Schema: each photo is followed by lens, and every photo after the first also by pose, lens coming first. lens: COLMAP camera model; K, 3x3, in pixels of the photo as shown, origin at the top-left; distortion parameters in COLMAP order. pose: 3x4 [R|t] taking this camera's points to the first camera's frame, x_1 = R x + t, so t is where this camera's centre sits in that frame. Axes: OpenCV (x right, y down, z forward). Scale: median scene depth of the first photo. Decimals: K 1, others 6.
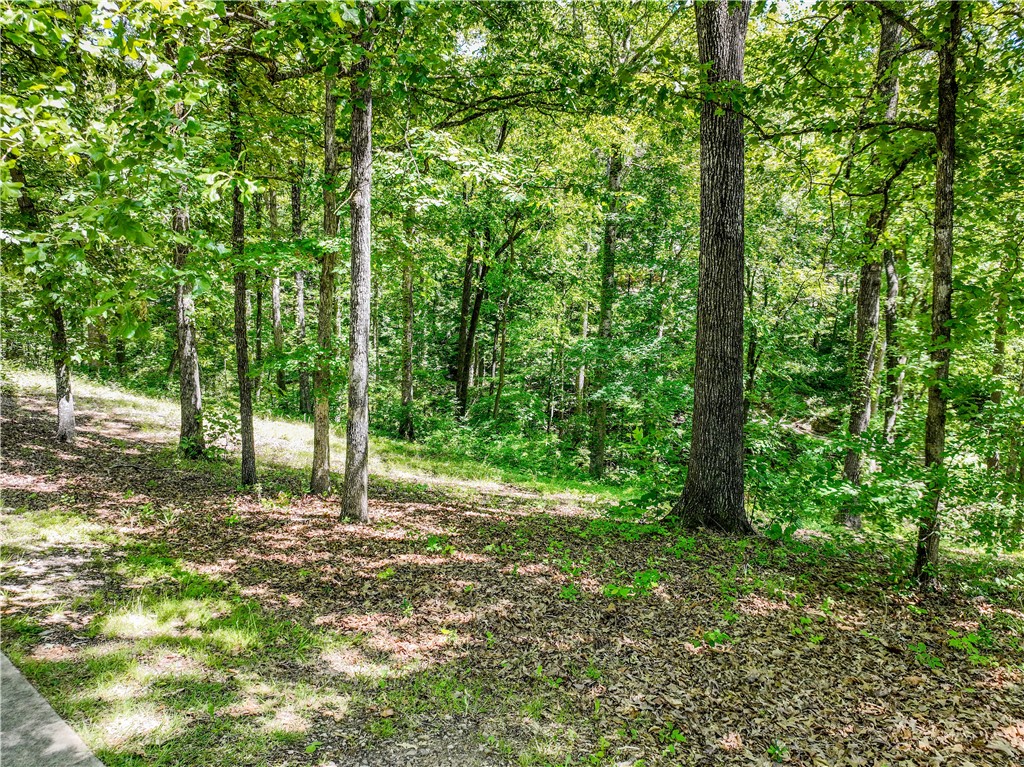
lens RADIAL K [[725.7, 0, 511.0], [0, 725.7, 383.1], [0, 0, 1]] dist [-0.004659, 0.012936]
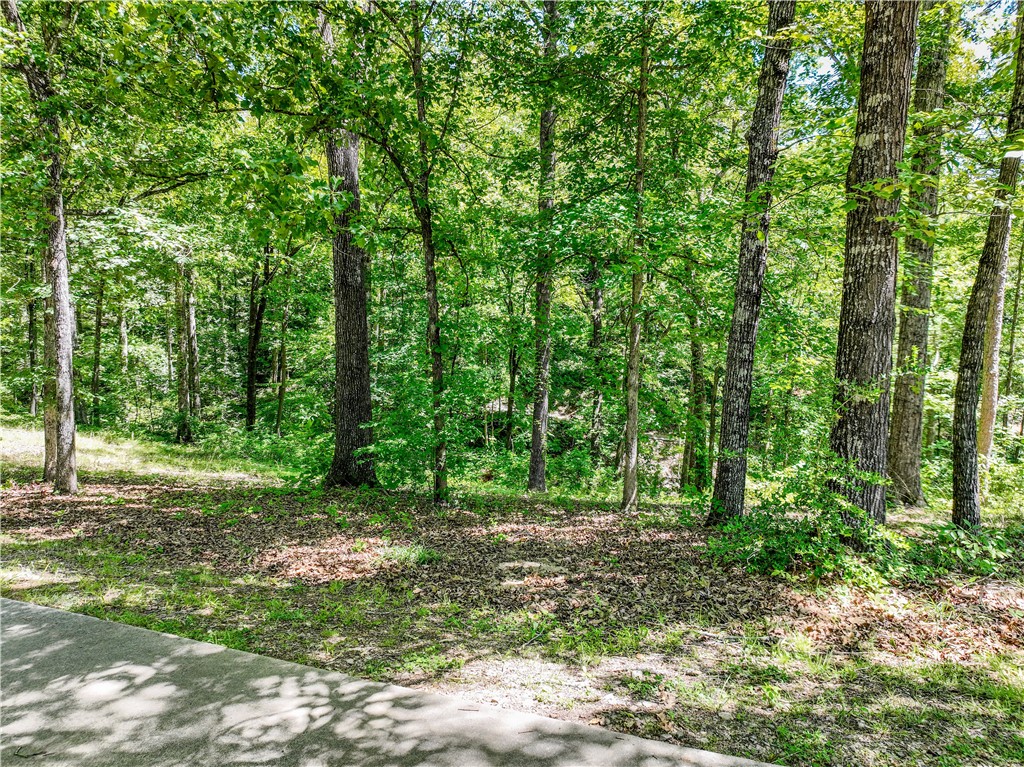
lens RADIAL K [[725.7, 0, 513.1], [0, 725.7, 384.5], [0, 0, 1]] dist [-0.004659, 0.012936]
pose [[0.972690, -0.030874, 0.230044, 0.258161], [0.030646, 0.999520, 0.004567, 0.001792], [-0.230074, 0.002607, 0.973170, -0.462518]]
